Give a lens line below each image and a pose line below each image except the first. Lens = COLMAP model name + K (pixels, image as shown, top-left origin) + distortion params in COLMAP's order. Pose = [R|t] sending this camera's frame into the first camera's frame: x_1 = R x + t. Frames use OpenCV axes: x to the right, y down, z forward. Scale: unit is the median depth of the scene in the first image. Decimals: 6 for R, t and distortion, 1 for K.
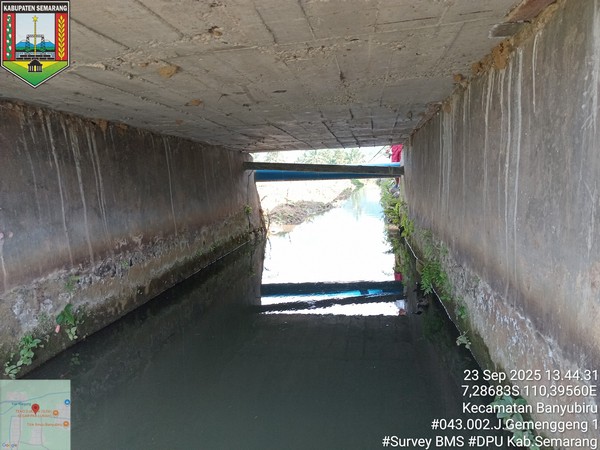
lens RADIAL K [[427.0, 0, 295.5], [0, 427.0, 223.0], [0, 0, 1]] dist [-0.007238, -0.018574]
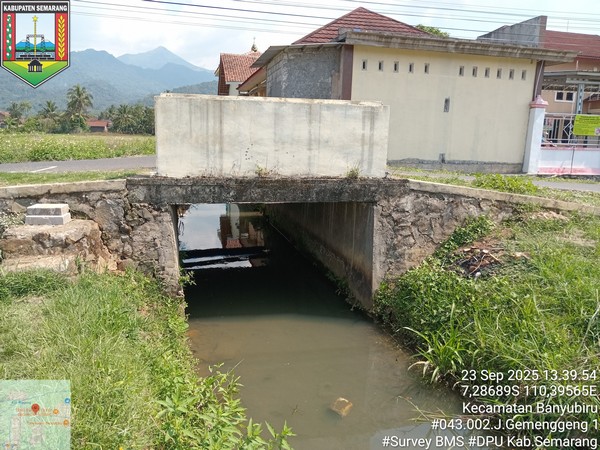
lens RADIAL K [[427.0, 0, 299.9], [0, 427.0, 220.8], [0, 0, 1]] dist [-0.007238, -0.018574]
pose [[0.897007, -0.014282, 0.441787, -1.189538], [-0.020478, 0.997062, 0.073812, -0.305446], [-0.441543, -0.075256, 0.894079, -1.925380]]
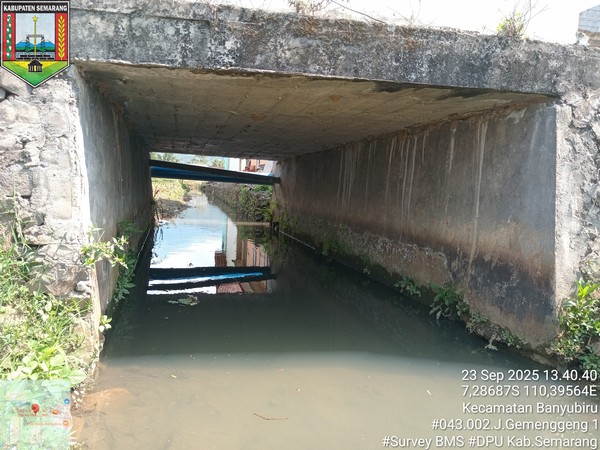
lens RADIAL K [[427.0, 0, 298.5], [0, 427.0, 231.4], [0, 0, 1]] dist [-0.007238, -0.018574]
pose [[0.892414, 0.049027, 0.448546, -0.766633], [-0.048155, 0.998751, -0.013358, 0.136651], [-0.448641, -0.009679, 0.893660, -0.604214]]
